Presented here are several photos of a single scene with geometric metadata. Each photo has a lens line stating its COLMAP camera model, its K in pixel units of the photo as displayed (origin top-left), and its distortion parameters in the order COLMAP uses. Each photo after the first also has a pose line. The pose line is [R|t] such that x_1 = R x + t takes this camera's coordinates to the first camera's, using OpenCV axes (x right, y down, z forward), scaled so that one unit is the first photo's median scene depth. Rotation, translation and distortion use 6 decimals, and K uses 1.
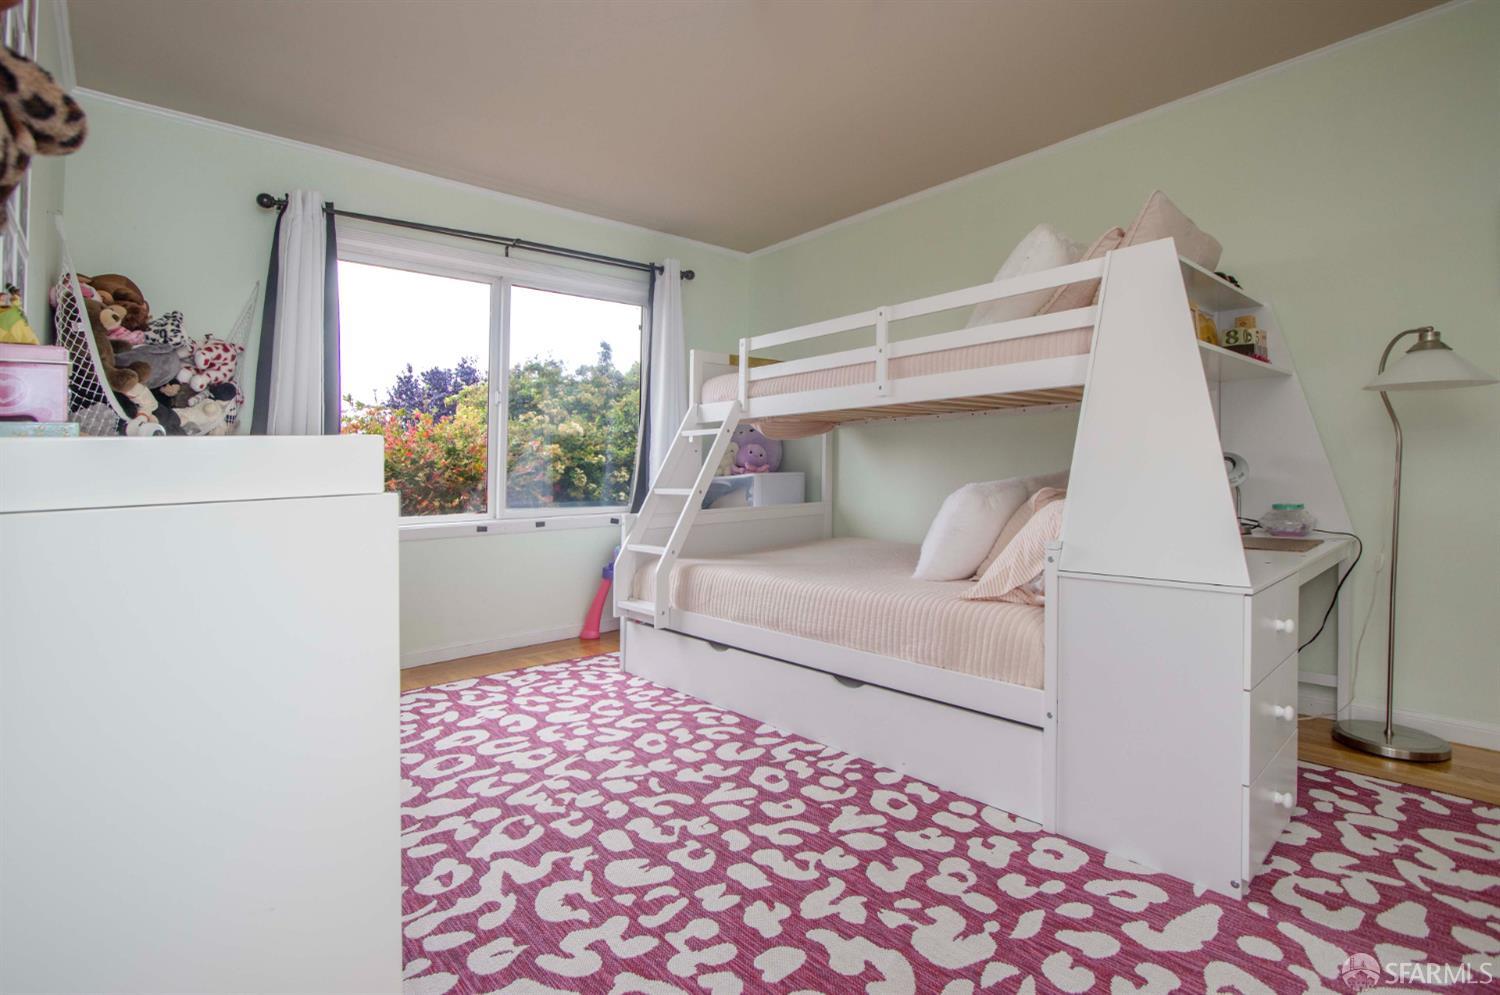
lens RADIAL K [[703.7, 0, 731.2], [0, 703.7, 504.1], [0, 0, 1]] dist [-0.018027, 0.000040]
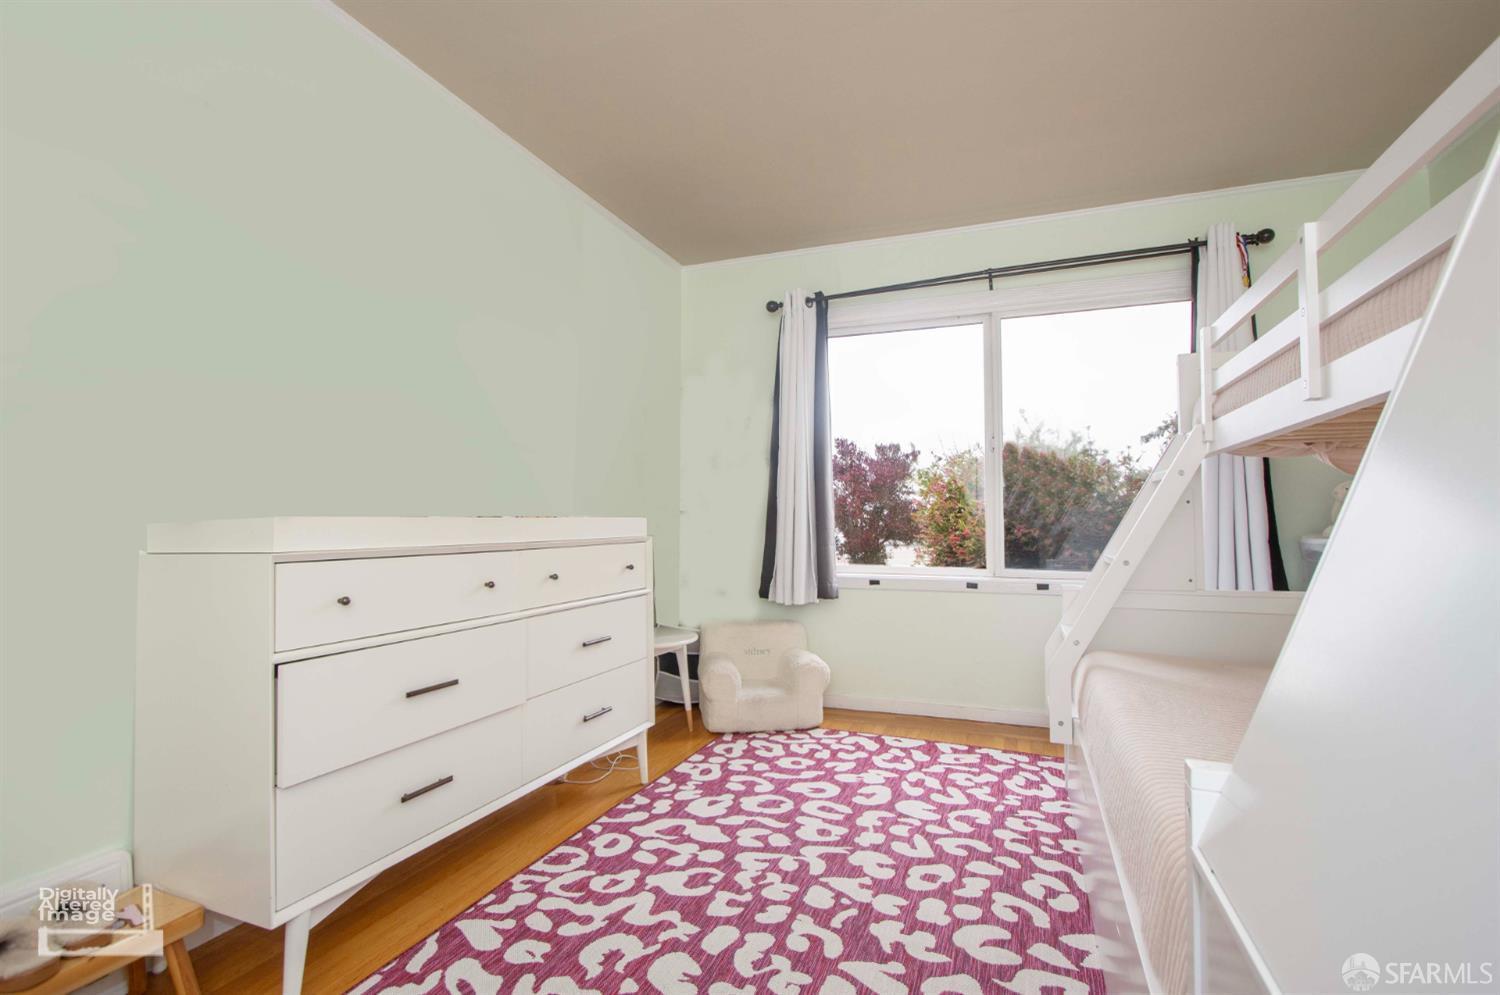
lens RADIAL K [[703.7, 0, 731.2], [0, 703.7, 504.1], [0, 0, 1]] dist [-0.018027, 0.000040]
pose [[0.451131, -0.001980, -0.892456, 0.483902], [-0.048061, 0.998493, -0.026510, -0.046129], [0.891163, 0.054852, 0.450355, 0.420823]]
